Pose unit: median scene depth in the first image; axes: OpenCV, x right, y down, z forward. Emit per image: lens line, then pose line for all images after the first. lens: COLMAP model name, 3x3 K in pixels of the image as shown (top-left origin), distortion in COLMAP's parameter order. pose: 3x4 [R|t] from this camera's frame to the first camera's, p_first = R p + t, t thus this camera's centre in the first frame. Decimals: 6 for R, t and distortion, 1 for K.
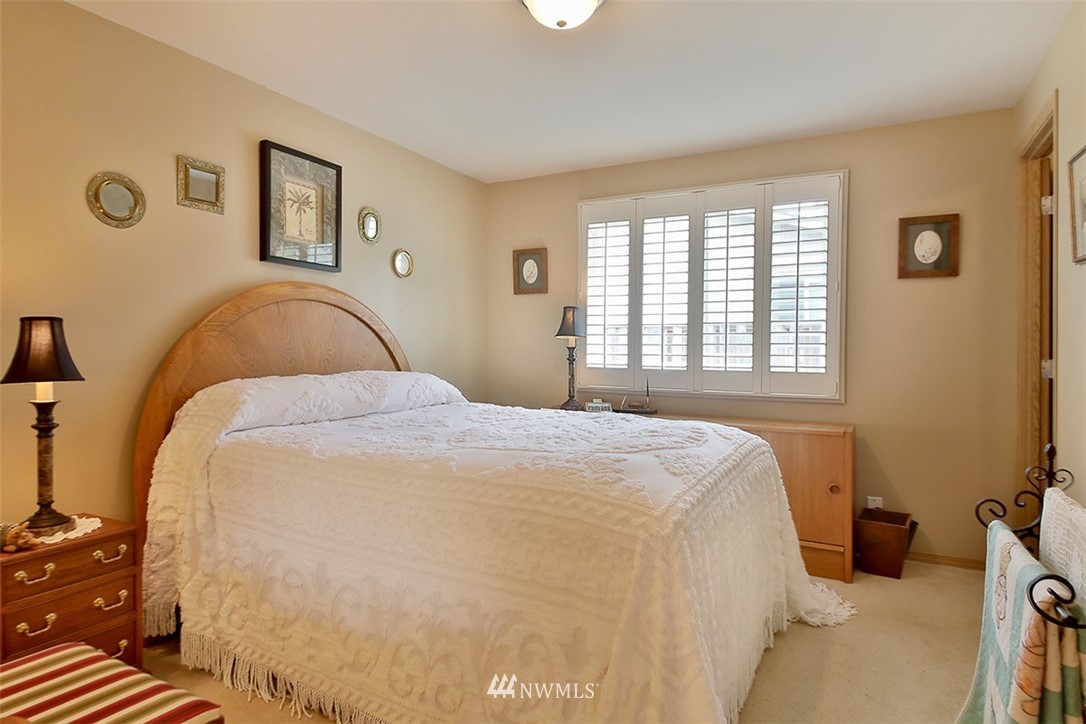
lens RADIAL K [[603.6, 0, 543.0], [0, 603.6, 362.0], [0, 0, 1]] dist [0.002077, 0.000206]
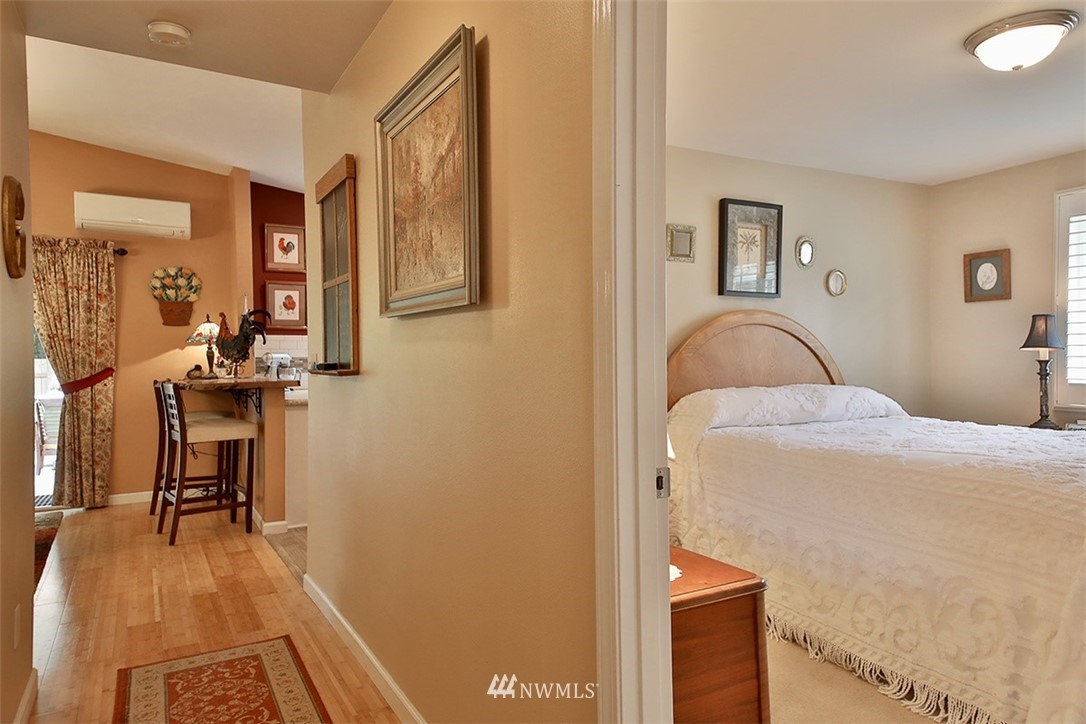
lens RADIAL K [[720.6, 0, 543.0], [0, 720.6, 362.0], [0, 0, 1]] dist [0.135034, -0.053319]
pose [[0.842893, -0.007268, -0.538032, 0.045503], [-0.001468, 0.999874, -0.015806, -0.006498], [0.538079, 0.014113, 0.842776, -0.608901]]
